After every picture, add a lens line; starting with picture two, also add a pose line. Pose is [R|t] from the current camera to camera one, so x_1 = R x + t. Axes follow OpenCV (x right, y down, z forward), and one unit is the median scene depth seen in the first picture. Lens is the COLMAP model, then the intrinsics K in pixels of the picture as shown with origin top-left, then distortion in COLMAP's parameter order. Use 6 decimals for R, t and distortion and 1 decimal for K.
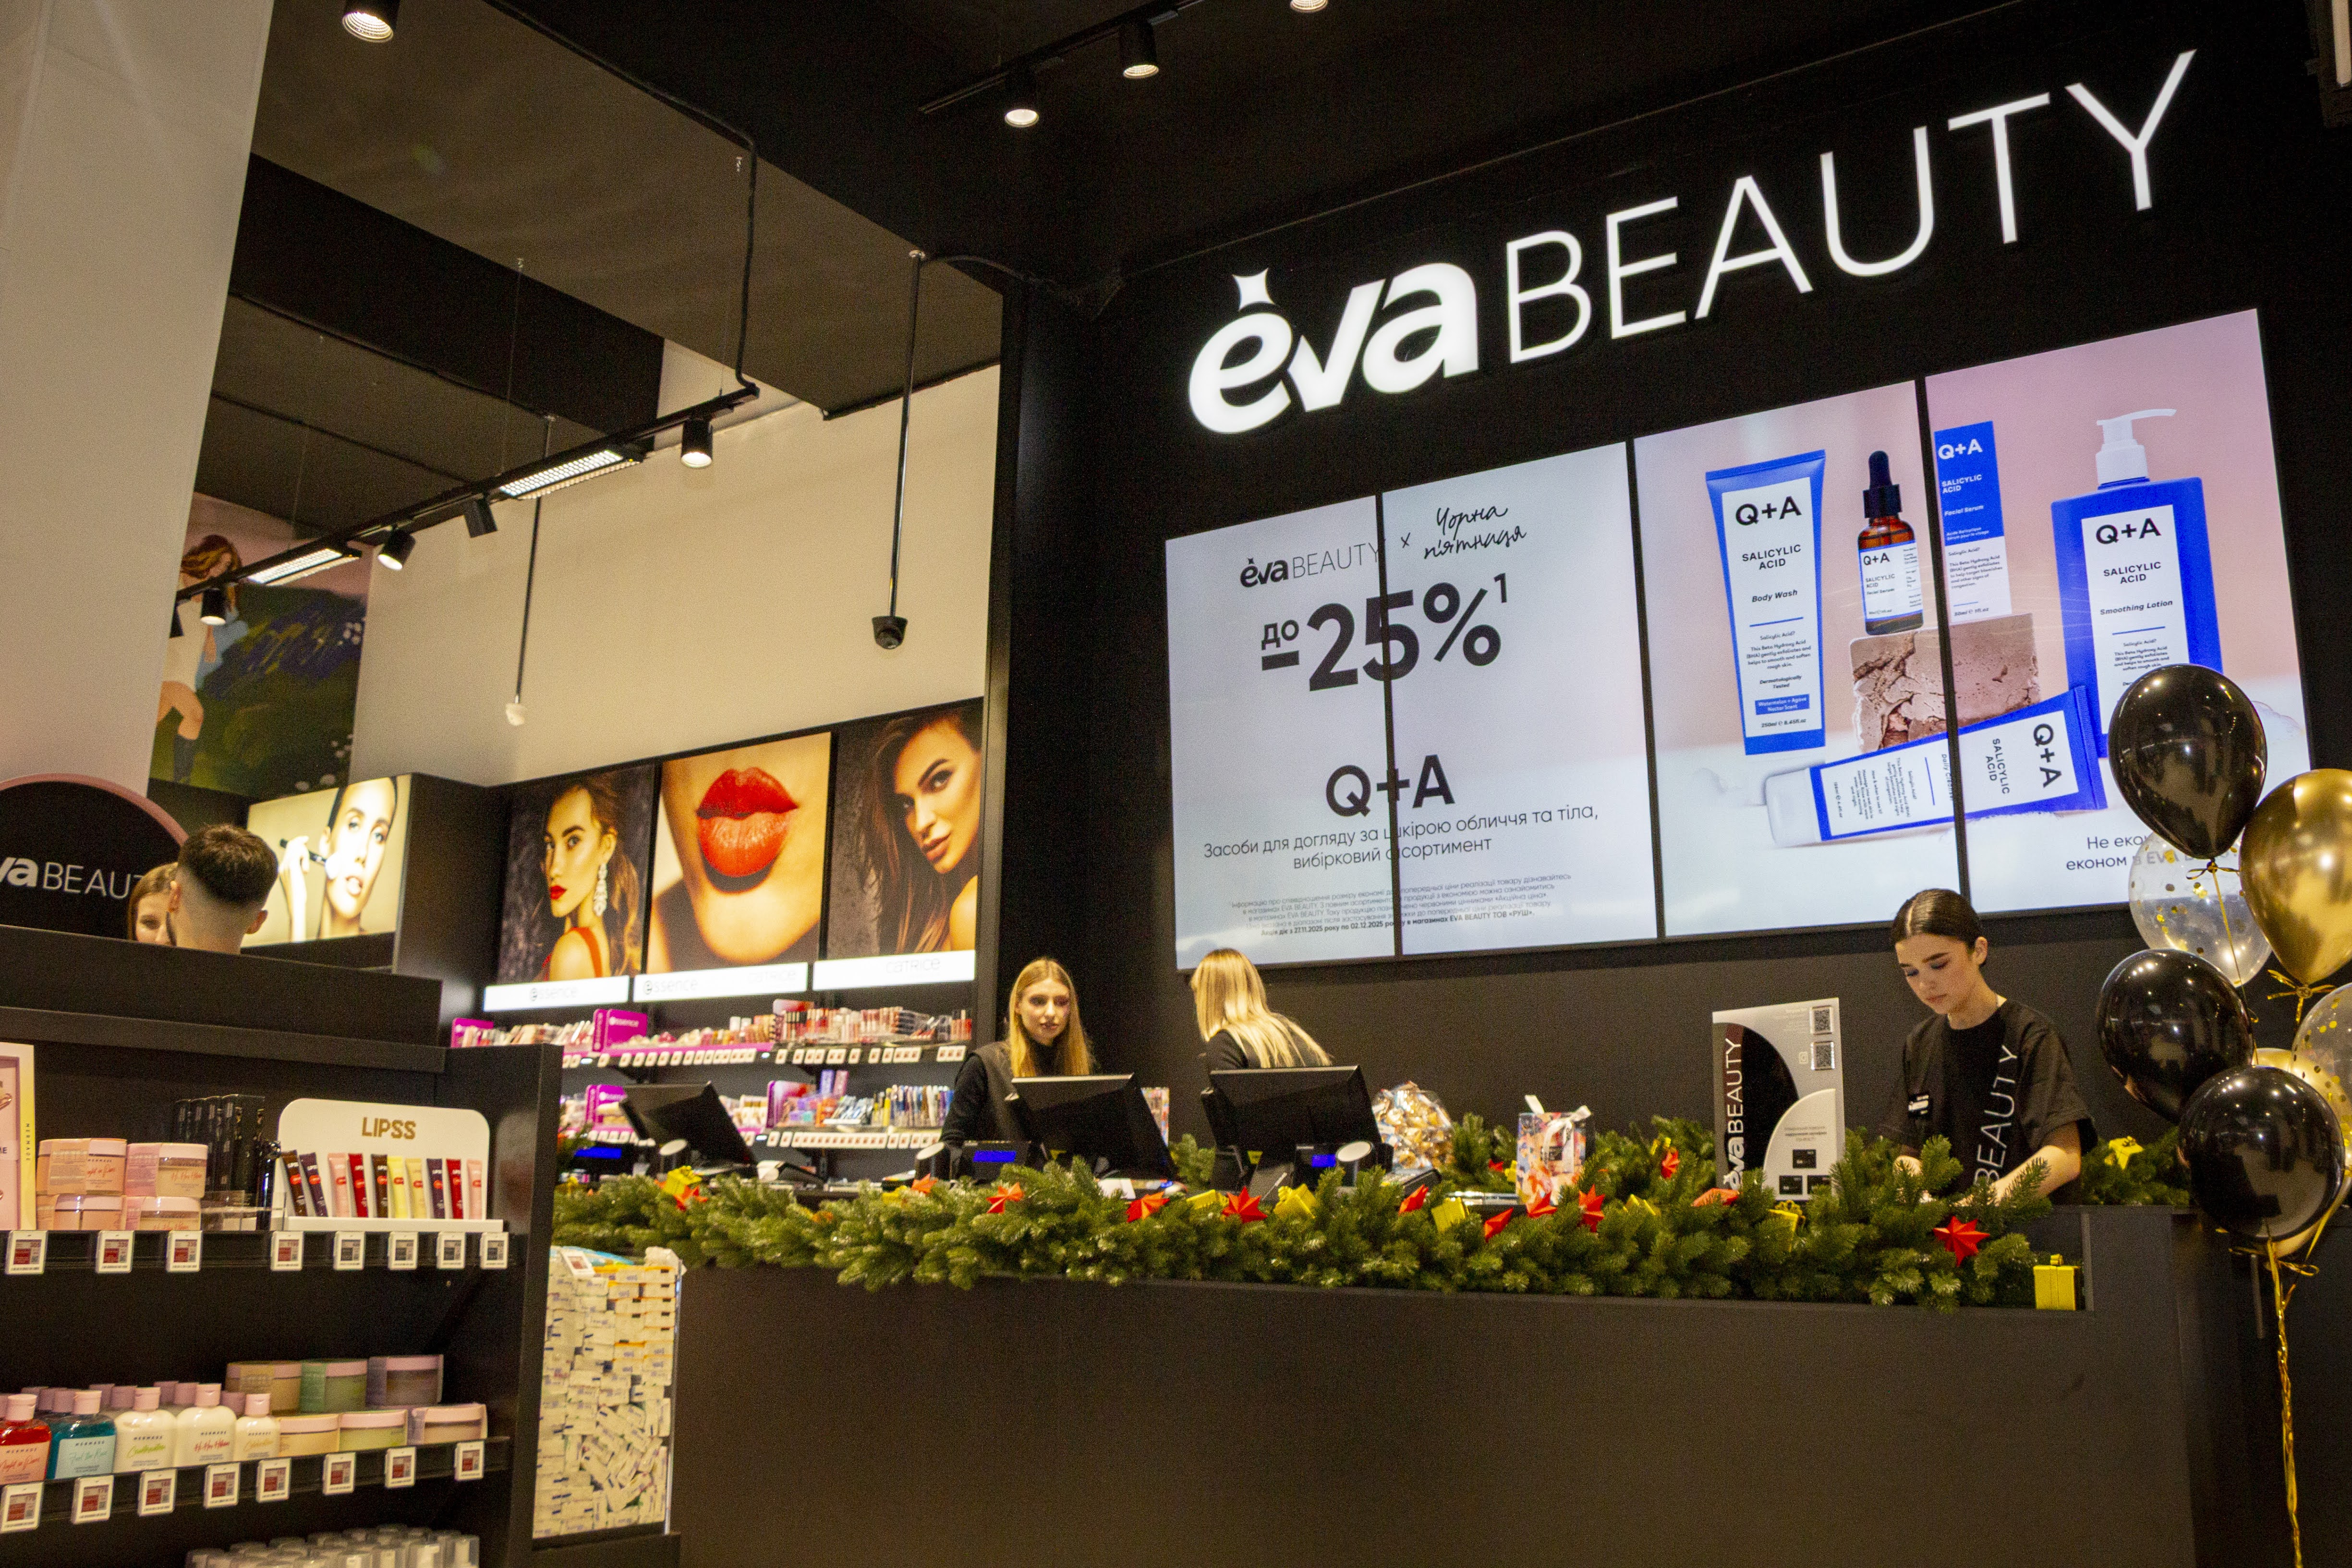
lens RADIAL K [[1921.3, 0, 1185.8], [0, 1921.3, 806.2], [0, 0, 1]] dist [-0.173625, 0.149340]
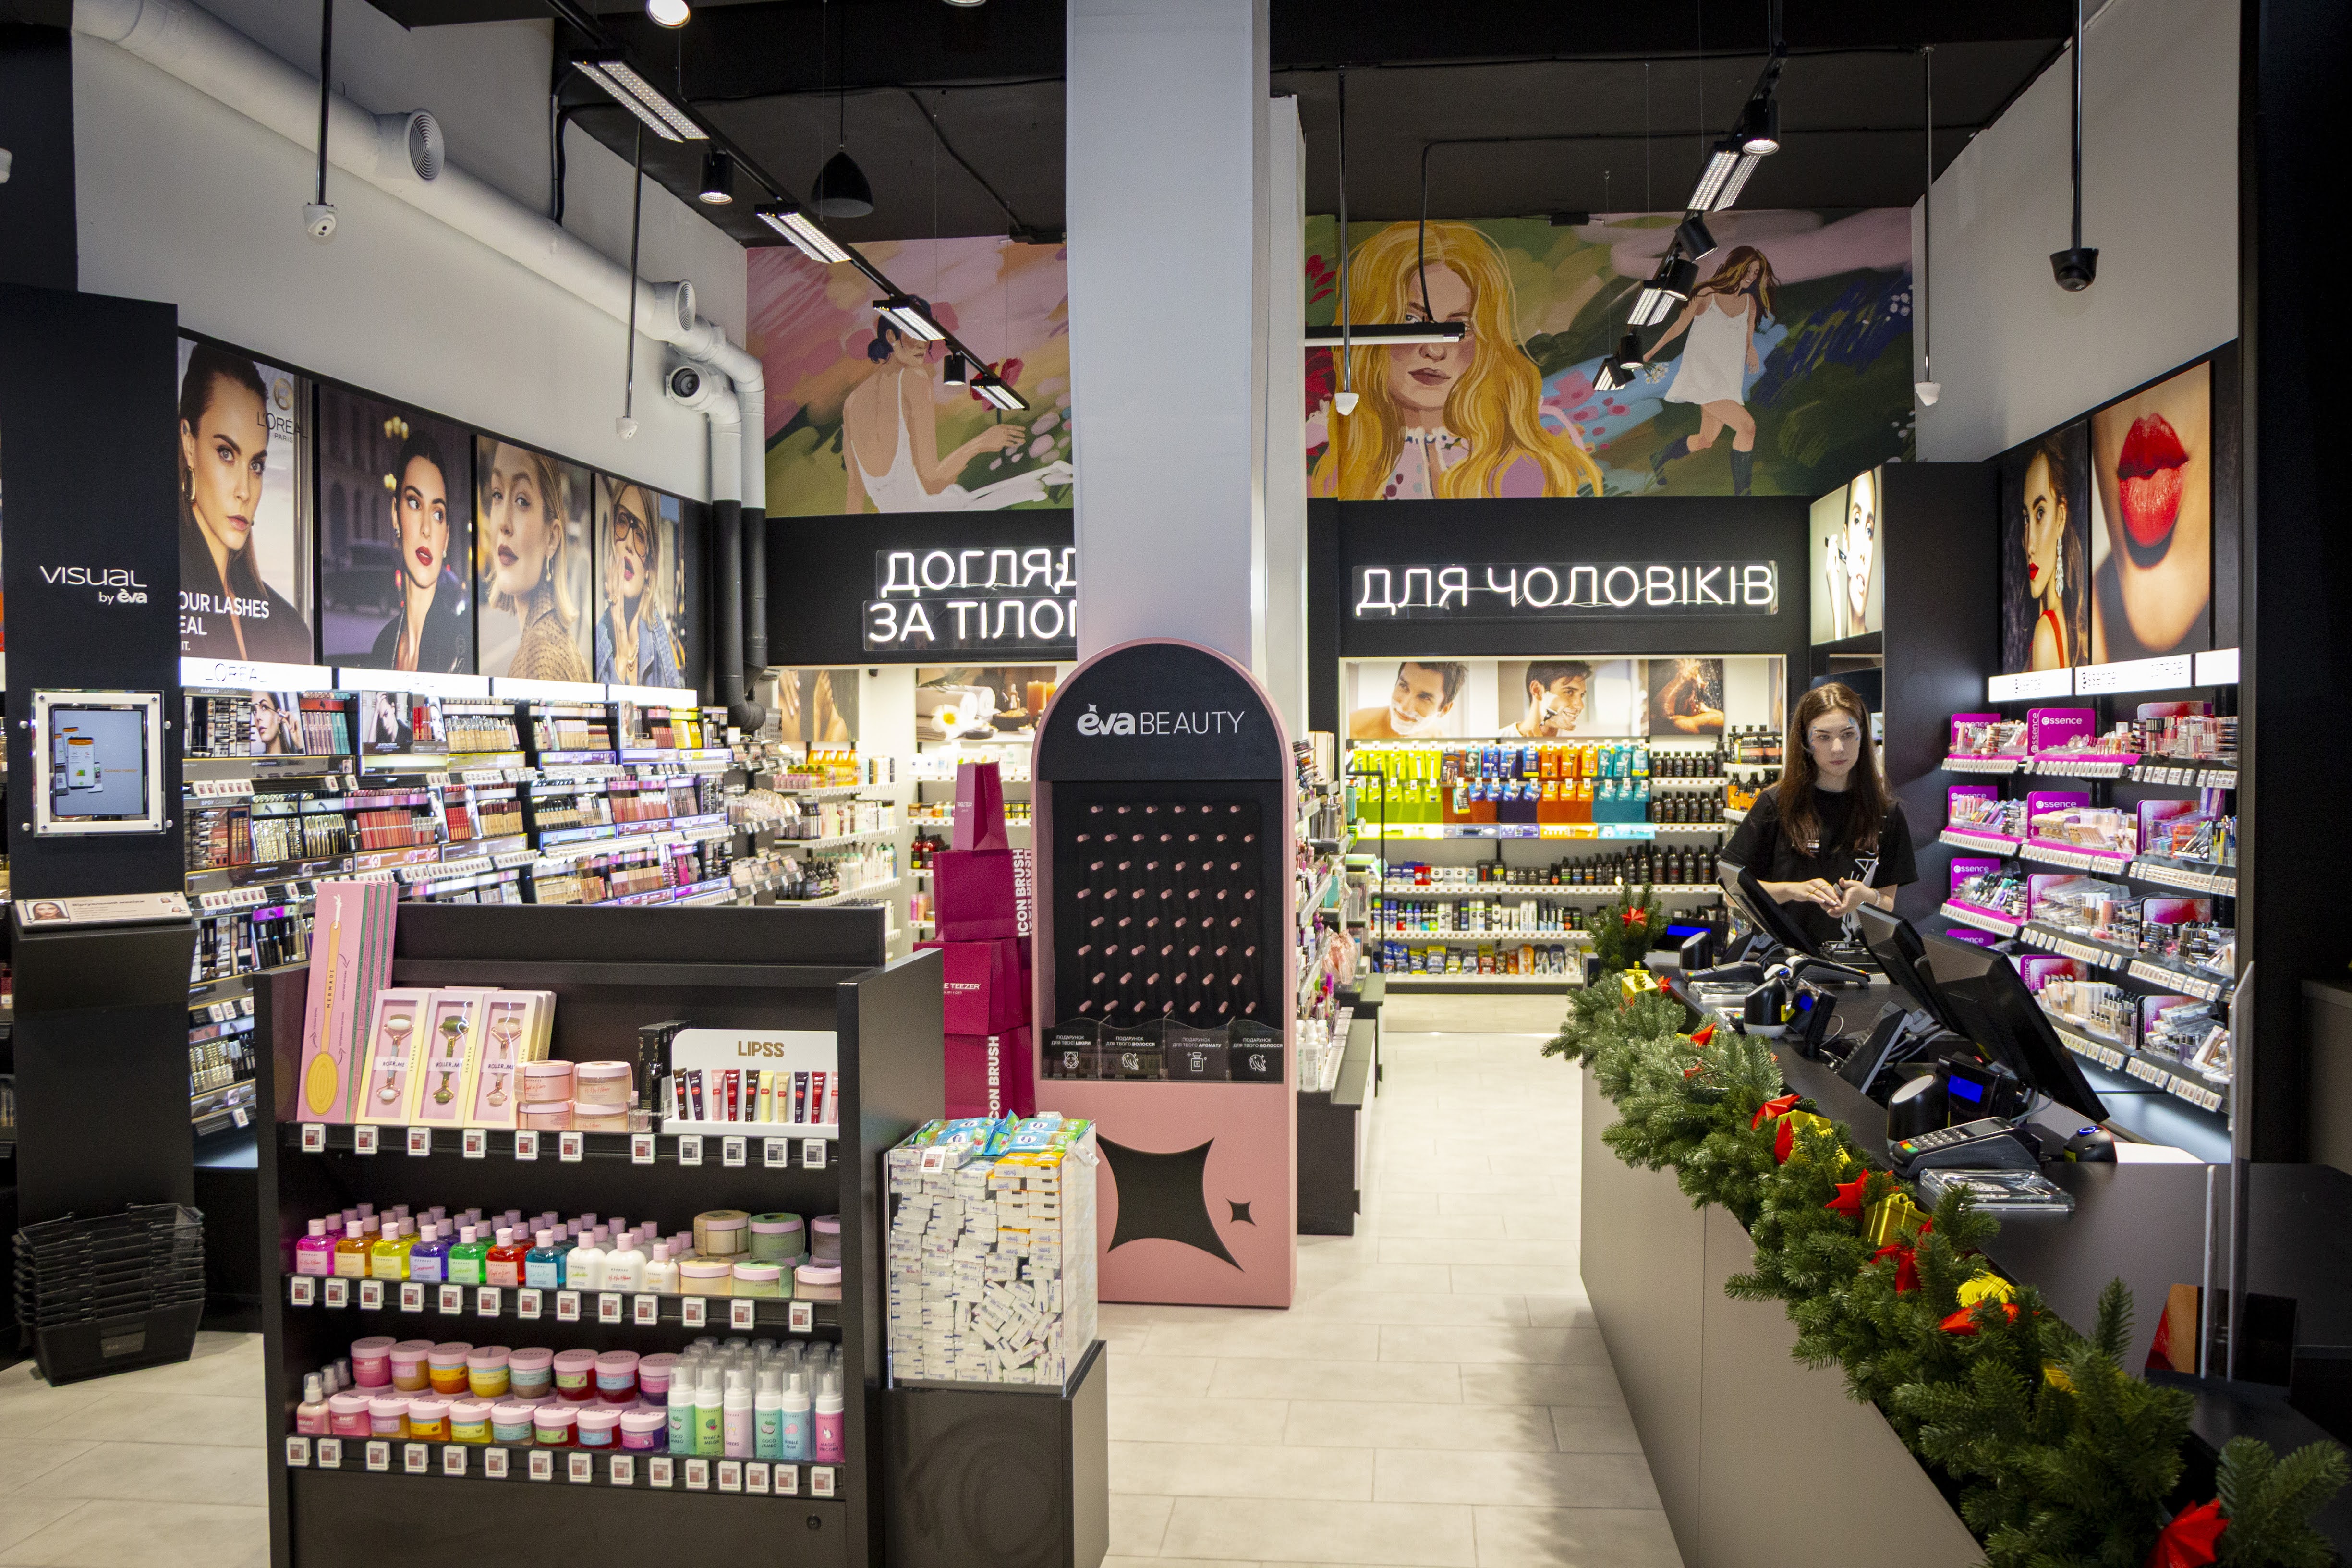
lens RADIAL K [[1921.3, 0, 1185.8], [0, 1921.3, 806.2], [0, 0, 1]] dist [-0.173625, 0.149340]
pose [[0.478955, 0.006871, -0.877813, 0.743039], [0.192464, 0.974817, 0.112643, -0.067980], [0.856481, -0.222898, 0.465571, 0.607471]]
